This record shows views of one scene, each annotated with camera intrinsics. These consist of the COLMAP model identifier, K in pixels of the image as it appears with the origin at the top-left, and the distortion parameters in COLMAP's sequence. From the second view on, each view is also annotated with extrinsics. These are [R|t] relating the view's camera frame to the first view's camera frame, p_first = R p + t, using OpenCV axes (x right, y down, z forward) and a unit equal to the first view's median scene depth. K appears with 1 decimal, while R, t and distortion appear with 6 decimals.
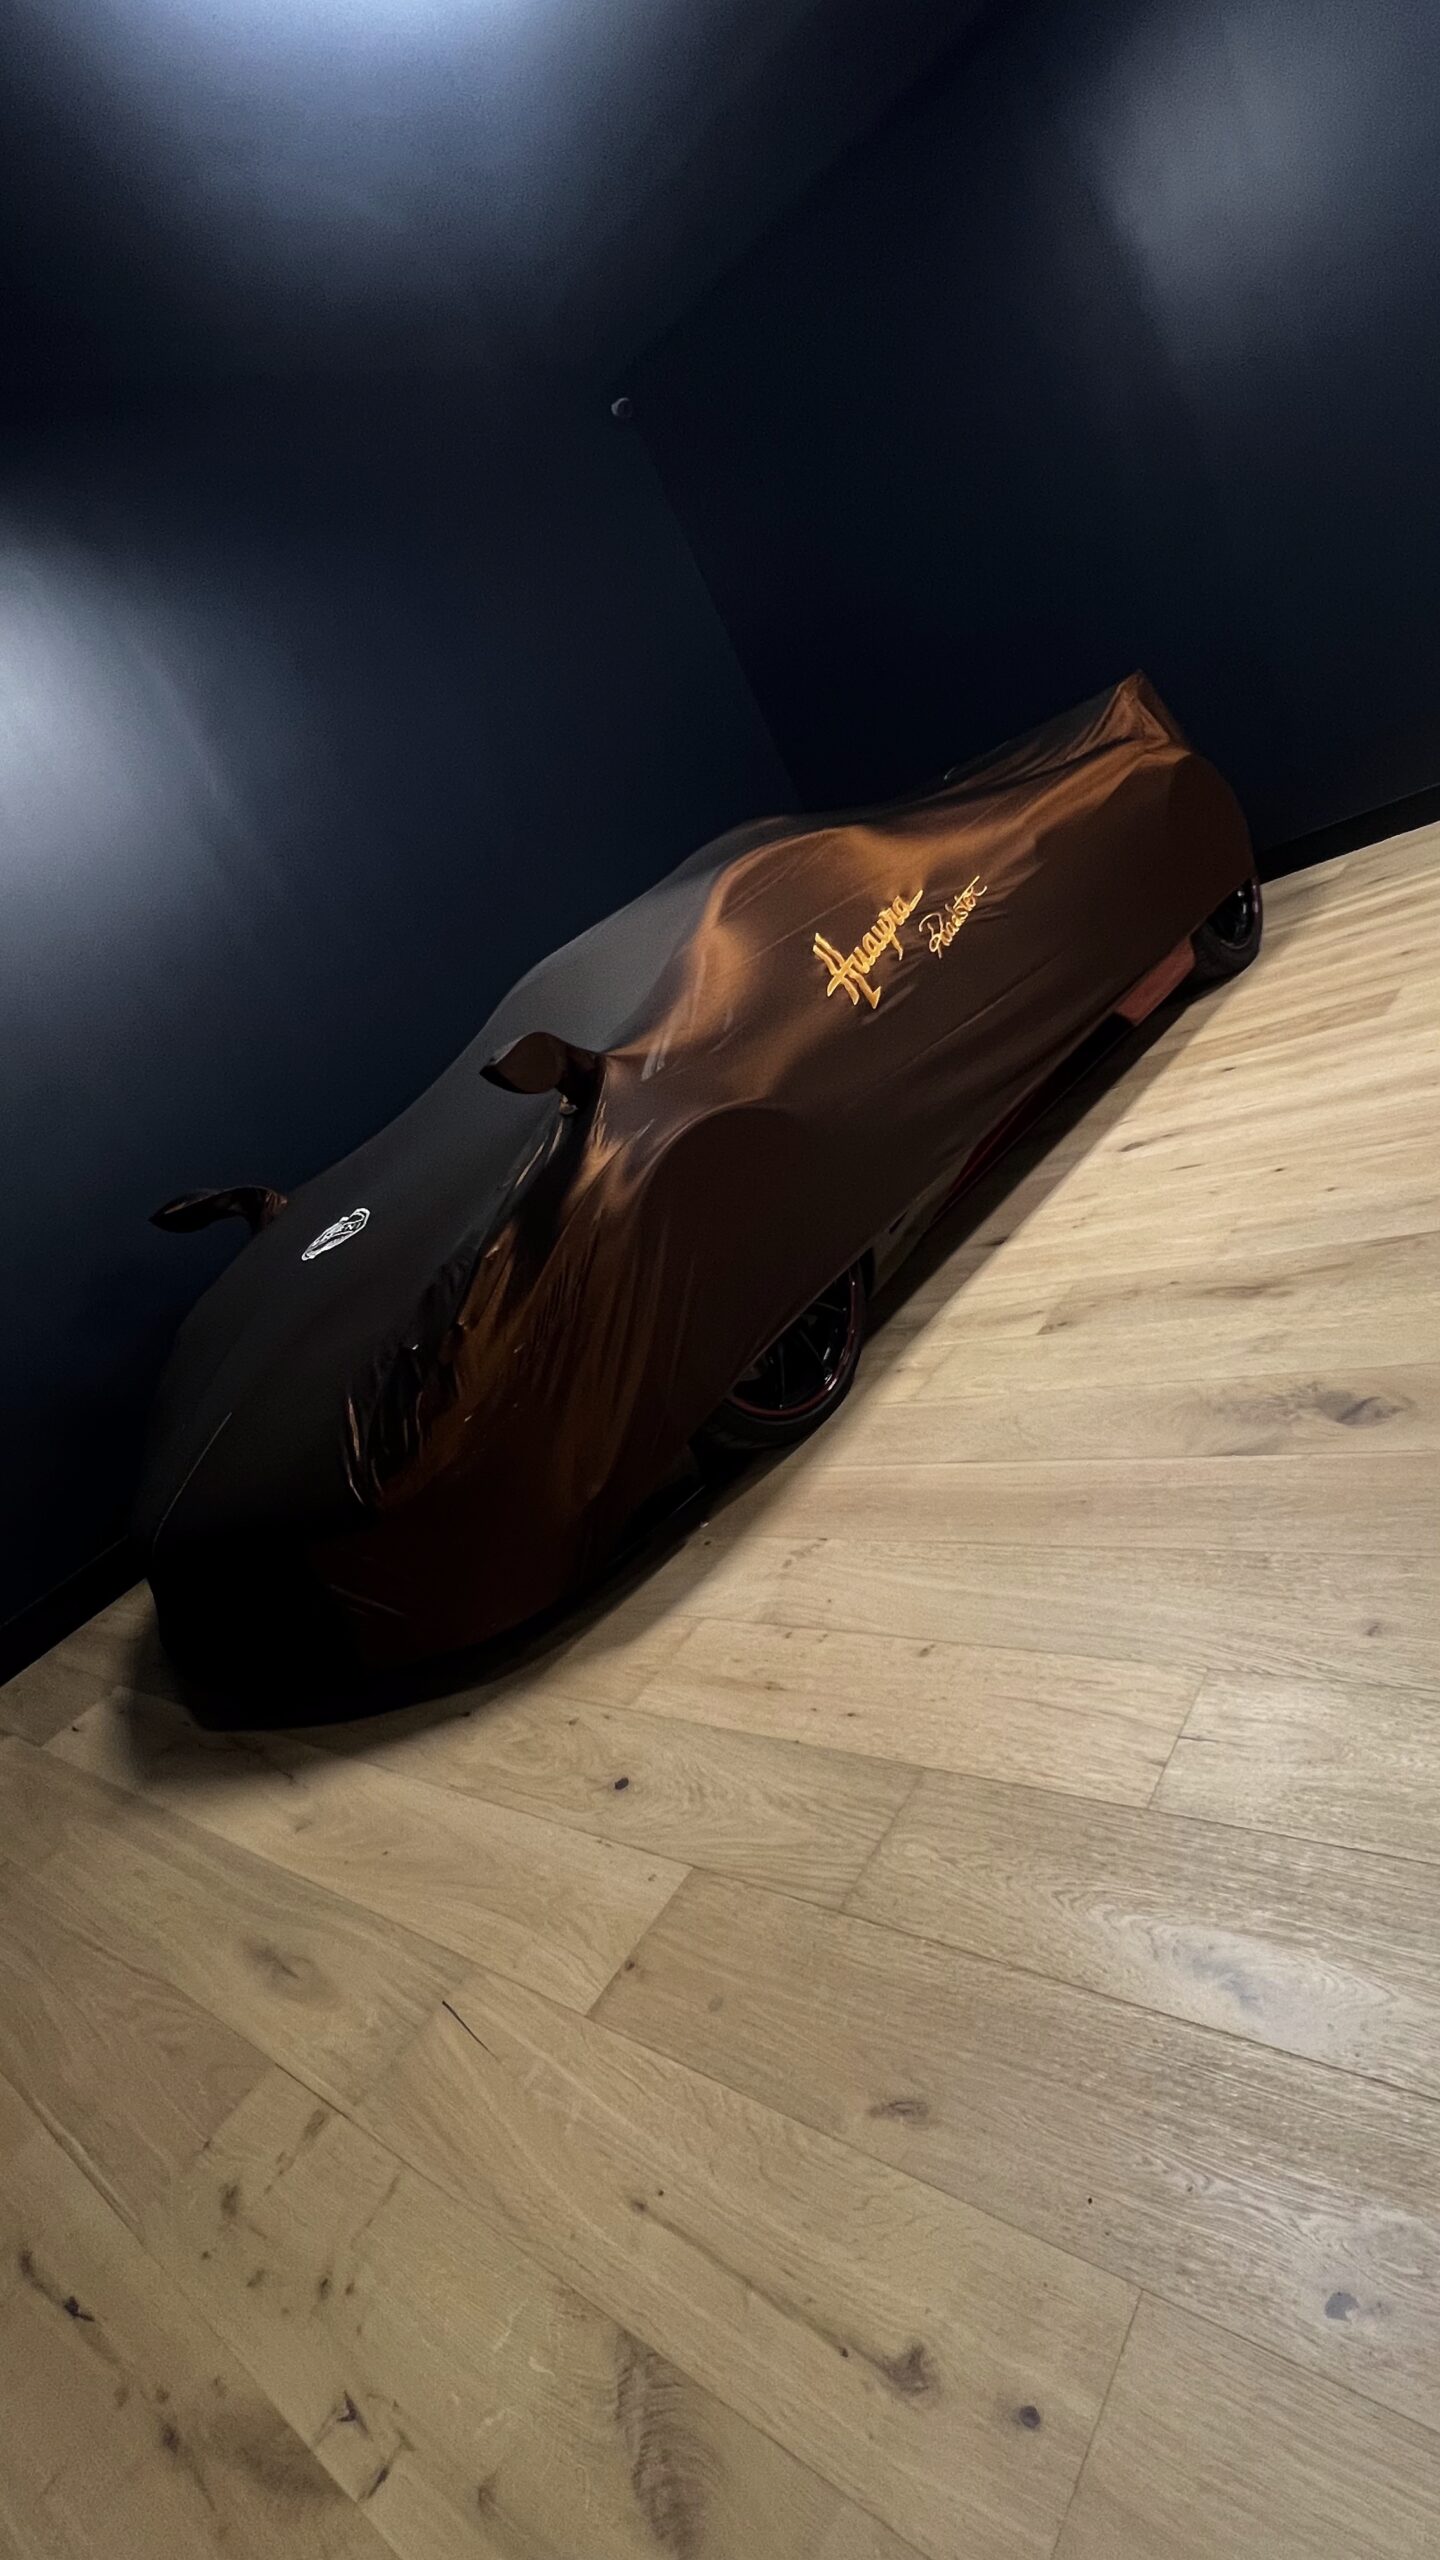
lens RADIAL K [[1208.1, 0, 721.5], [0, 1208.1, 1274.6], [0, 0, 1]] dist [-0.001689, 0.000487]
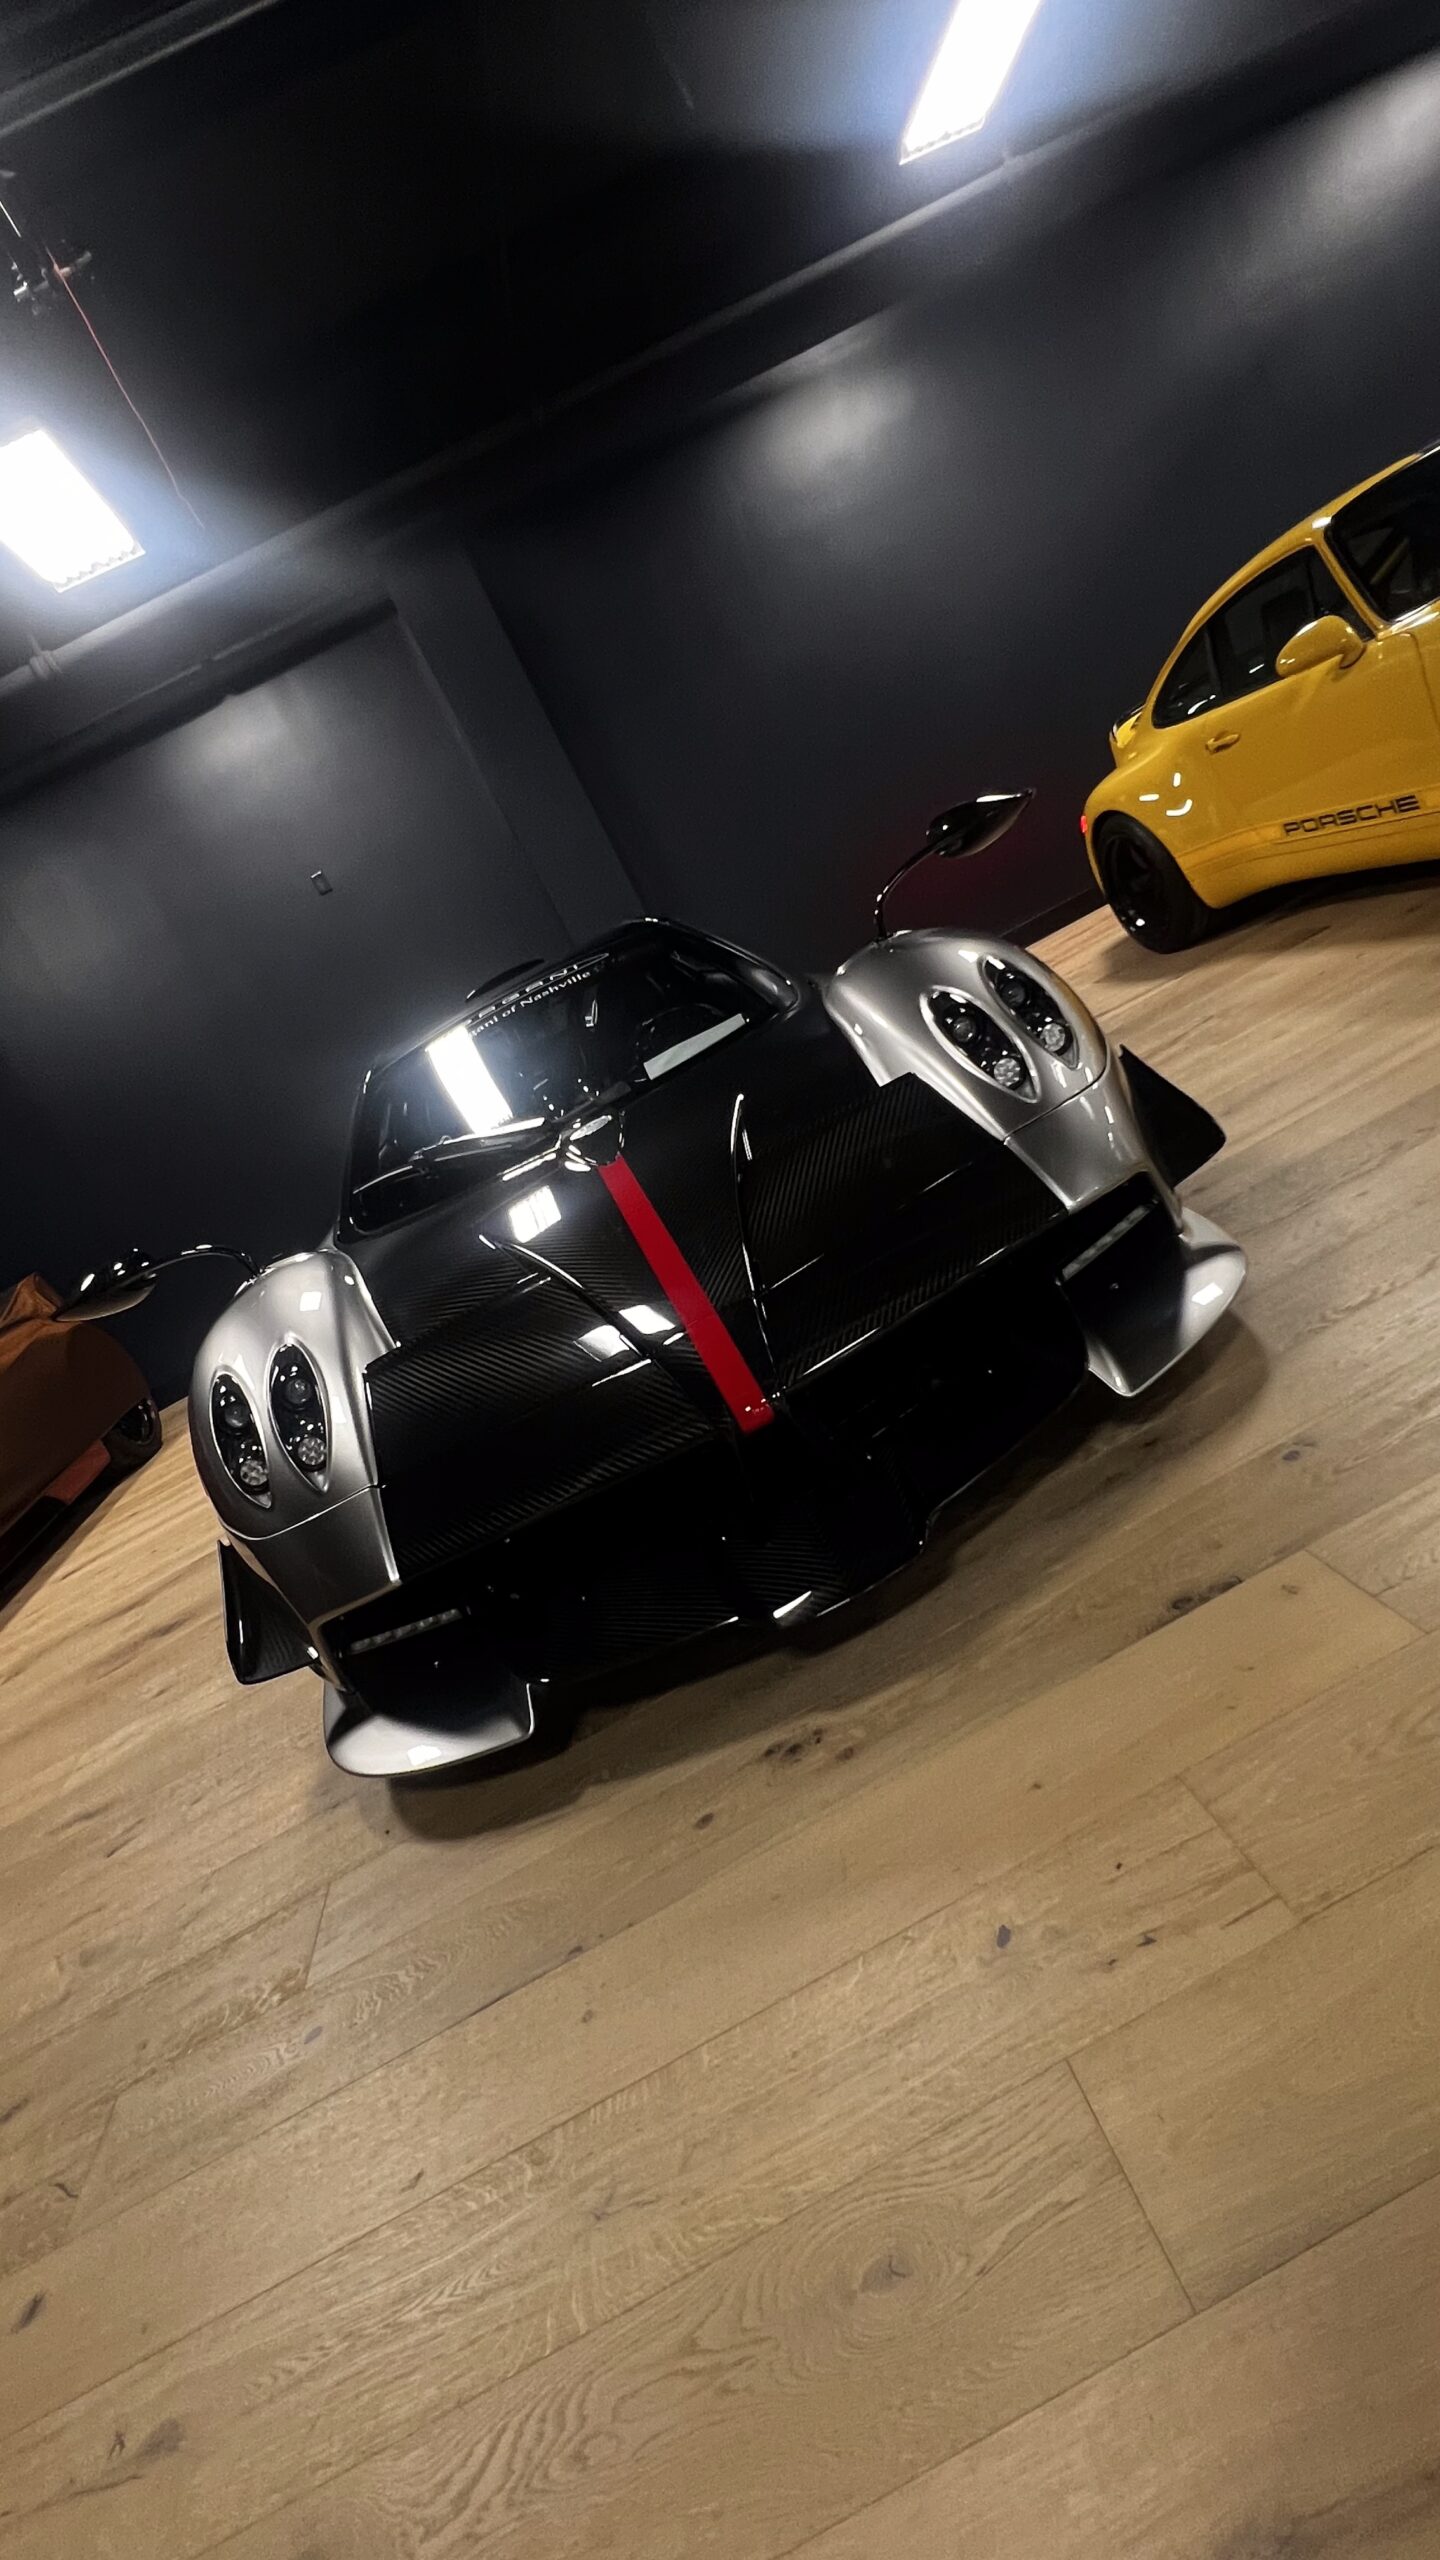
lens RADIAL K [[1208.1, 0, 727.4], [0, 1208.1, 1279.2], [0, 0, 1]] dist [-0.001689, 0.000487]
pose [[0.715144, -0.060880, 0.696320, -0.078212], [0.343862, 0.897957, -0.274649, 0.226781], [-0.608545, 0.435852, 0.663103, -0.556954]]
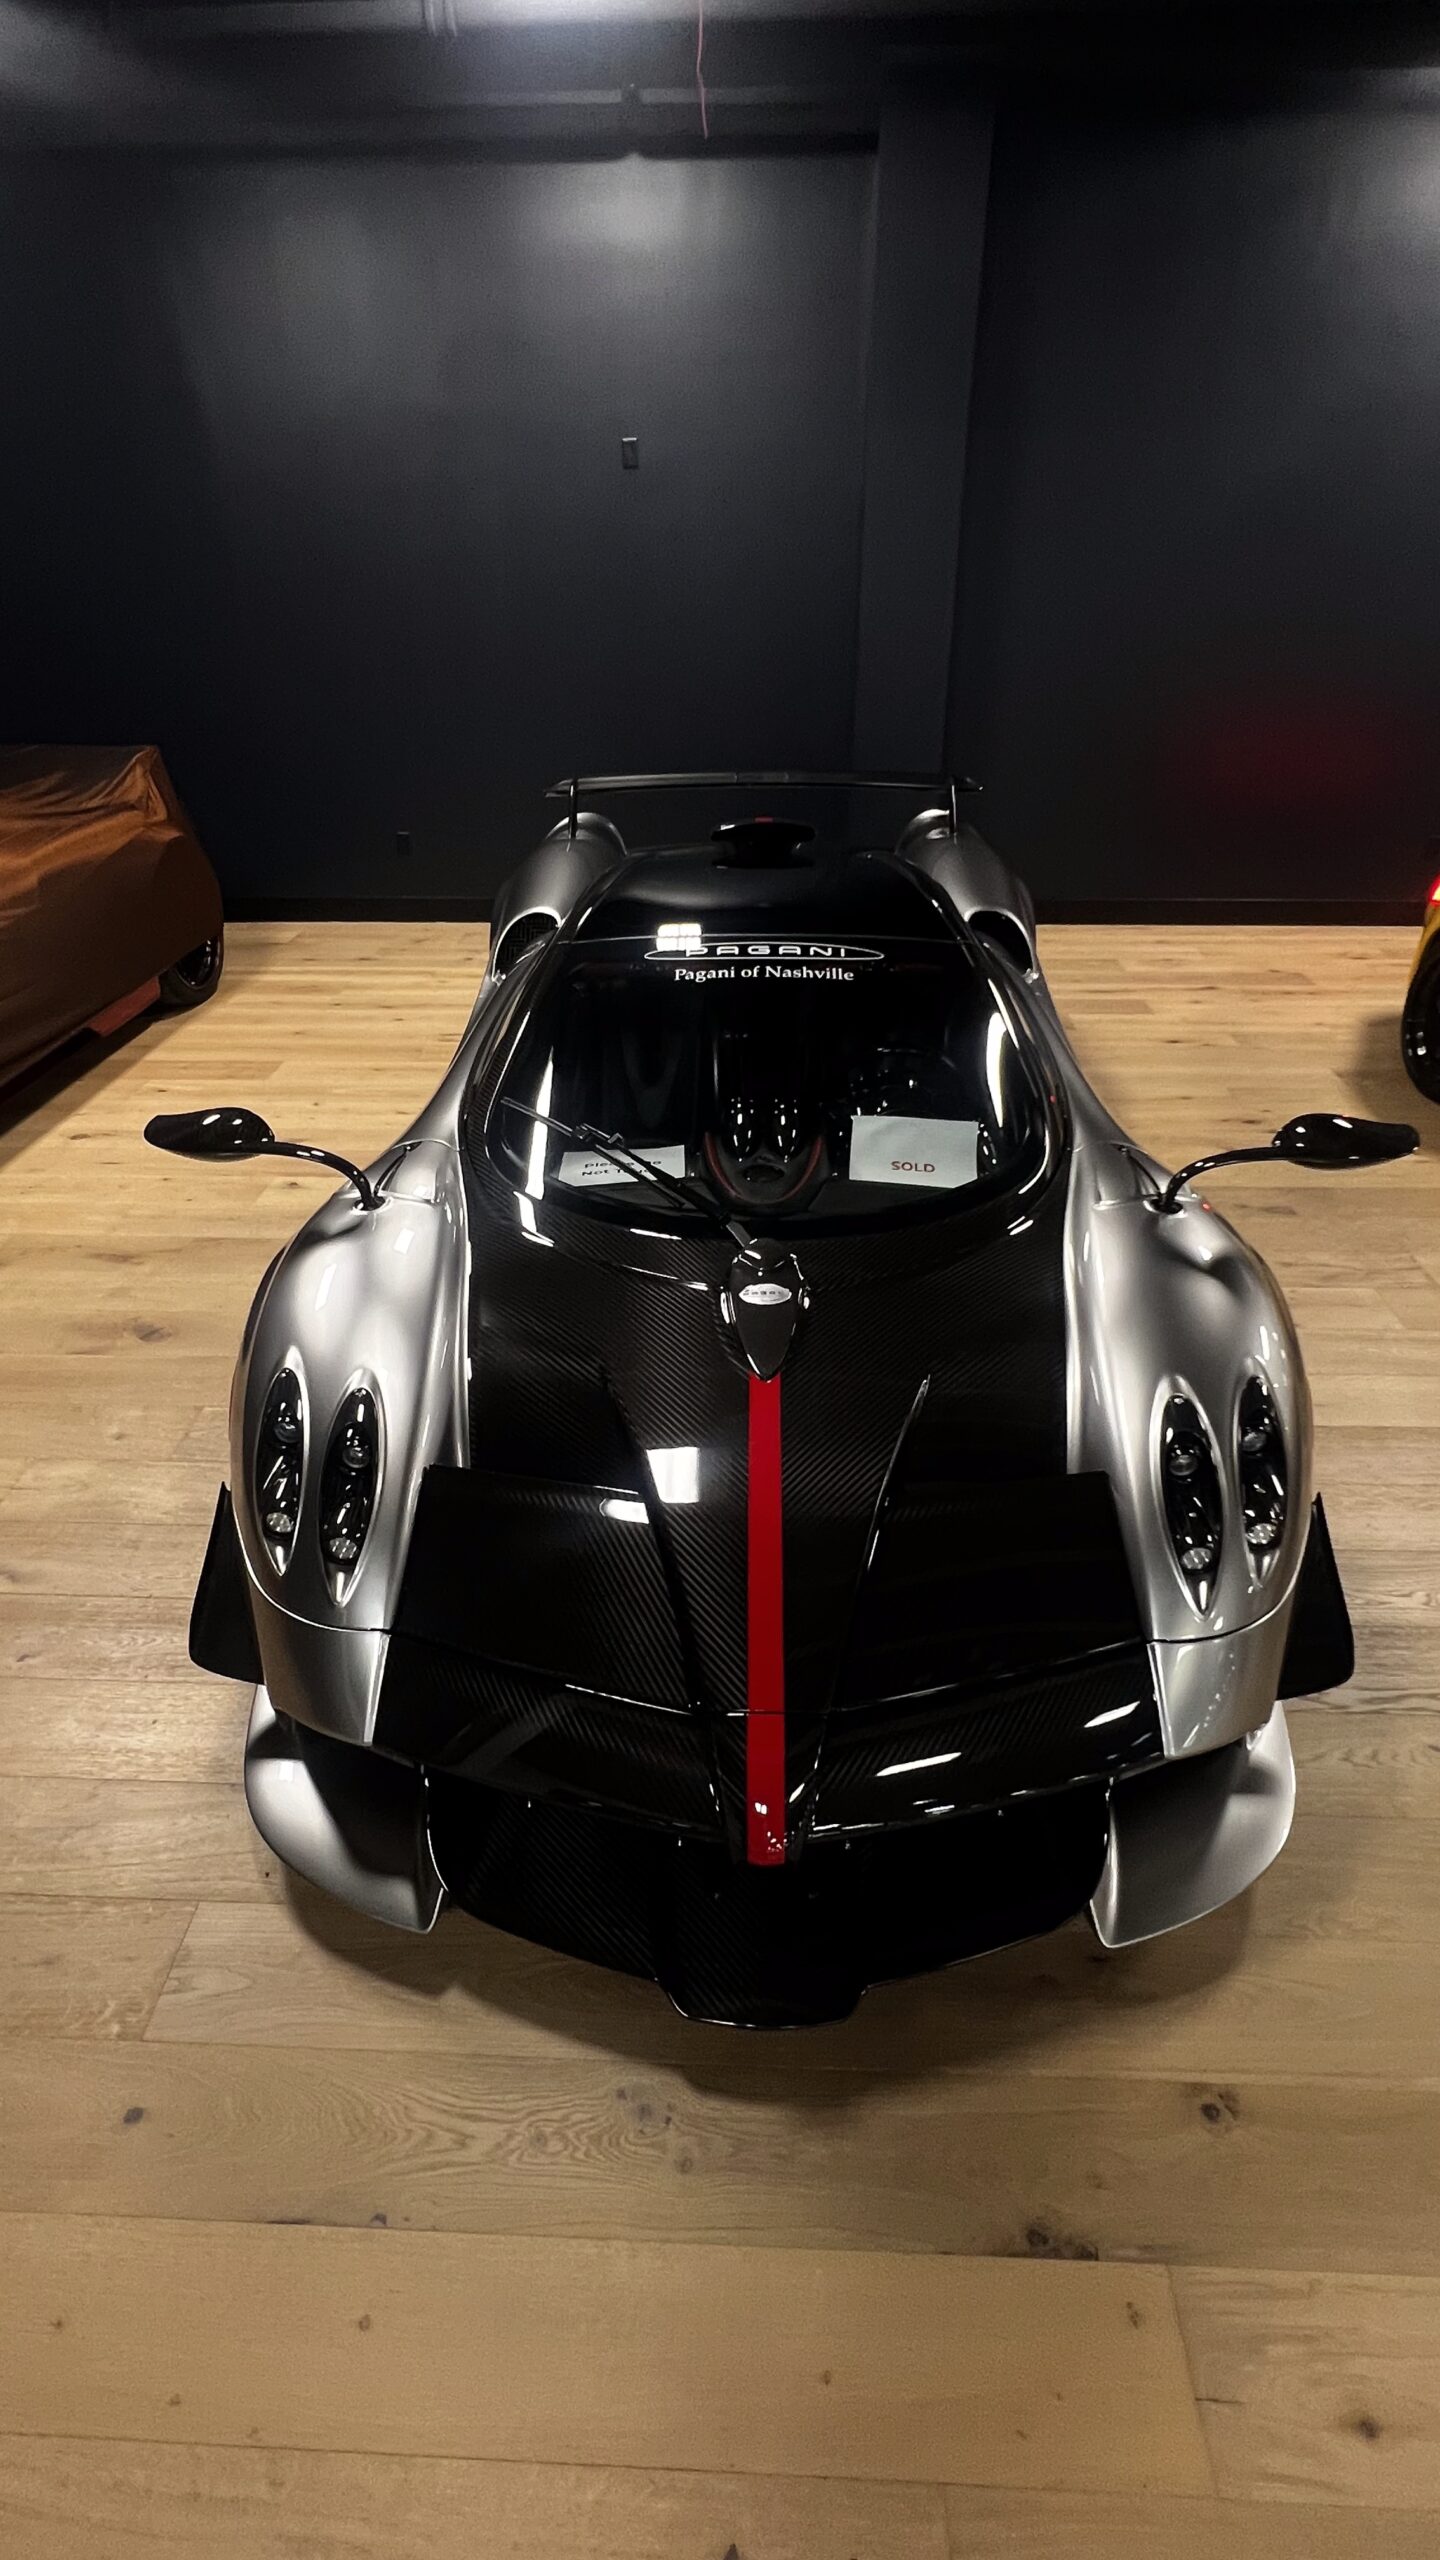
lens RADIAL K [[1208.1, 0, 725.3], [0, 1208.1, 1274.8], [0, 0, 1]] dist [-0.001689, 0.000487]
pose [[0.707621, 0.088741, 0.700997, -0.095744], [-0.147464, 0.988784, 0.023685, -0.083438], [-0.691033, -0.120132, 0.712771, -0.514342]]
